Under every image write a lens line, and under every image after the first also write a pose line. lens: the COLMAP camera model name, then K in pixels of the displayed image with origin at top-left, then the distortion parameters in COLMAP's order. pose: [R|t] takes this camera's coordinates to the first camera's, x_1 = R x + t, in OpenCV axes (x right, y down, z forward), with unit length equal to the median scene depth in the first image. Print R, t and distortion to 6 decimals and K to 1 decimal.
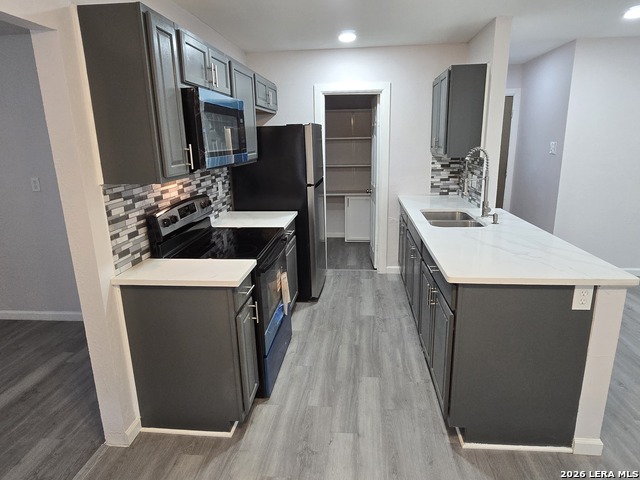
lens RADIAL K [[385.3, 0, 326.7], [0, 385.3, 235.7], [0, 0, 1]] dist [0.009844, -0.008547]
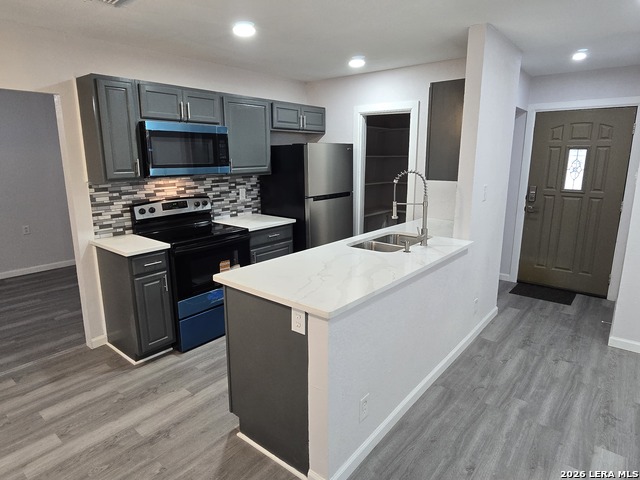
lens RADIAL K [[385.3, 0, 321.2], [0, 385.3, 236.3], [0, 0, 1]] dist [0.009844, -0.008547]
pose [[0.832045, 0.136185, -0.537731, 1.002012], [-0.153527, 0.988063, 0.012680, -0.065795], [0.533039, 0.072006, 0.843021, 0.136725]]
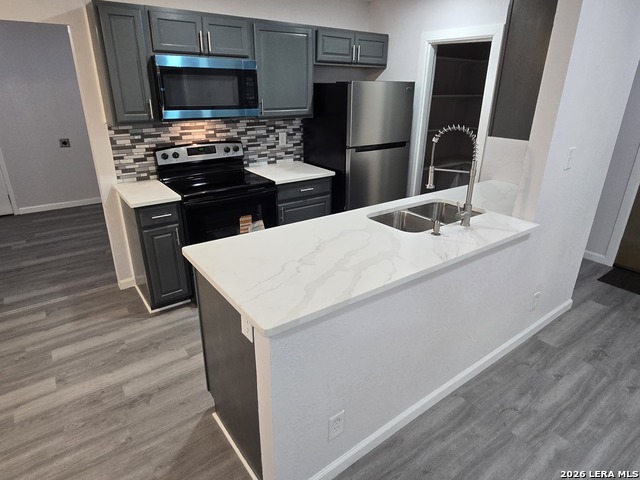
lens RADIAL K [[385.3, 0, 319.3], [0, 385.3, 236.3], [0, 0, 1]] dist [0.009844, -0.008547]
pose [[0.673842, 0.299889, -0.675281, 1.029666], [-0.210016, 0.953971, 0.214086, -0.181241], [0.708400, -0.002441, 0.705807, 0.433884]]
